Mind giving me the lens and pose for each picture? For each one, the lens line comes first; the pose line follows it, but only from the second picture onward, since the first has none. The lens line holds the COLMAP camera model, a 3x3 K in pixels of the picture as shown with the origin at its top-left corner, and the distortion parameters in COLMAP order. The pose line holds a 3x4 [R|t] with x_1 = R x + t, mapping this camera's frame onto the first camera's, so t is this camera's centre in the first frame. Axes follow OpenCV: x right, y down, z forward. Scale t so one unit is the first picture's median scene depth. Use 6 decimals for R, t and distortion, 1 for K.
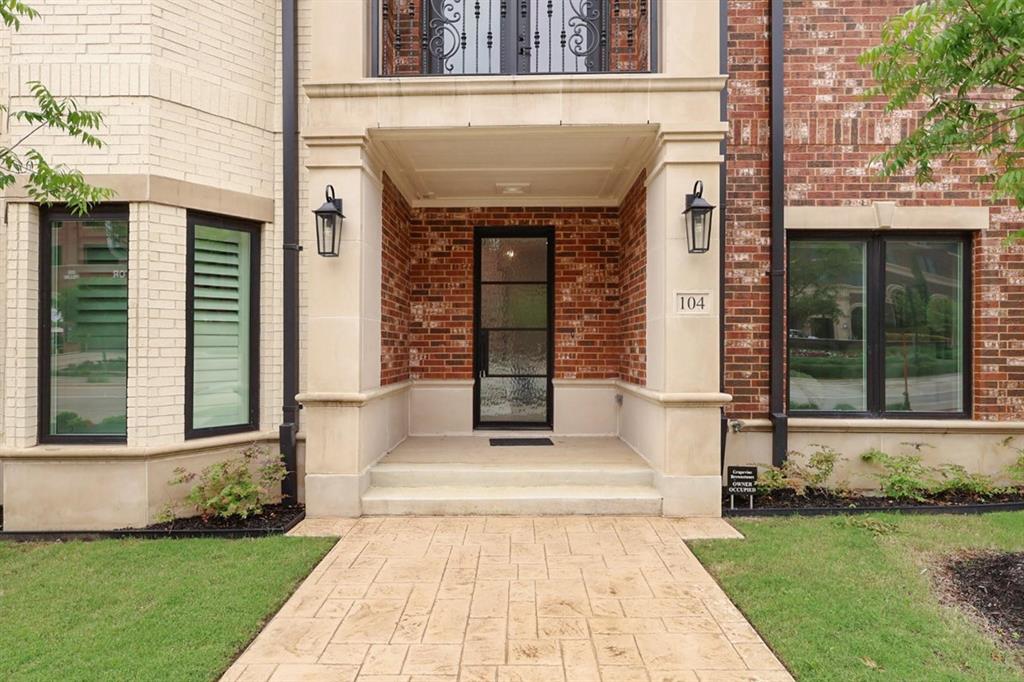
lens RADIAL K [[739.8, 0, 512.0], [0, 739.8, 341.0], [0, 0, 1]] dist [-0.002166, -0.001007]
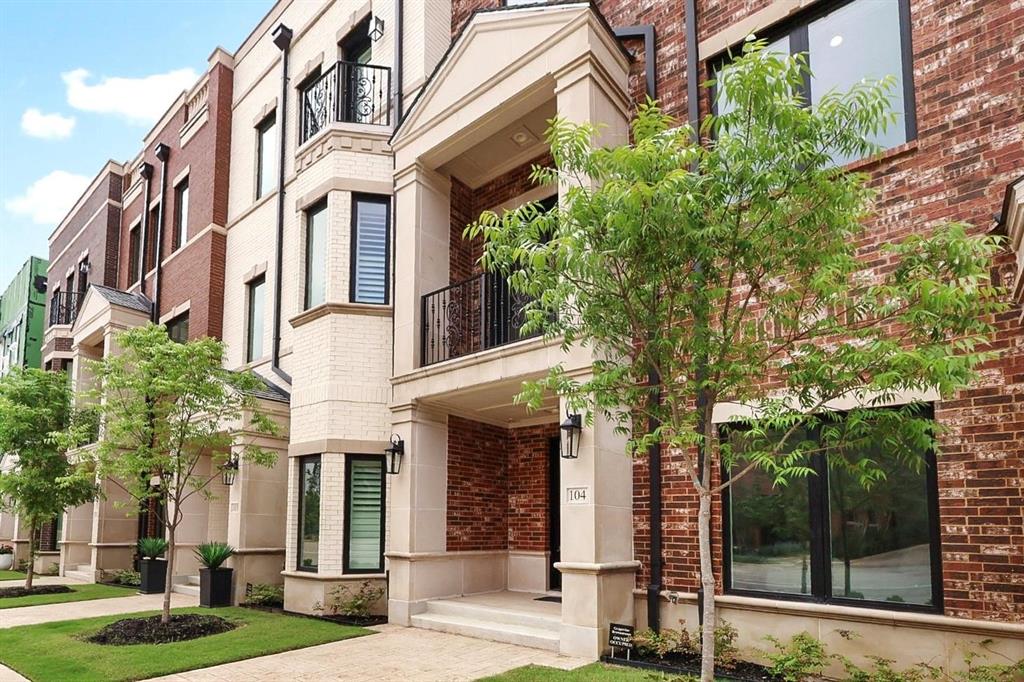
lens RADIAL K [[1242.2, 0, 512.0], [0, 1242.2, 341.0], [0, 0, 1]] dist [-0.017604, 0.003772]
pose [[0.539856, -0.116794, -0.833615, 1.873936], [-0.003856, 0.989974, -0.141198, -0.008226], [0.841748, 0.079441, 0.533993, -0.294603]]
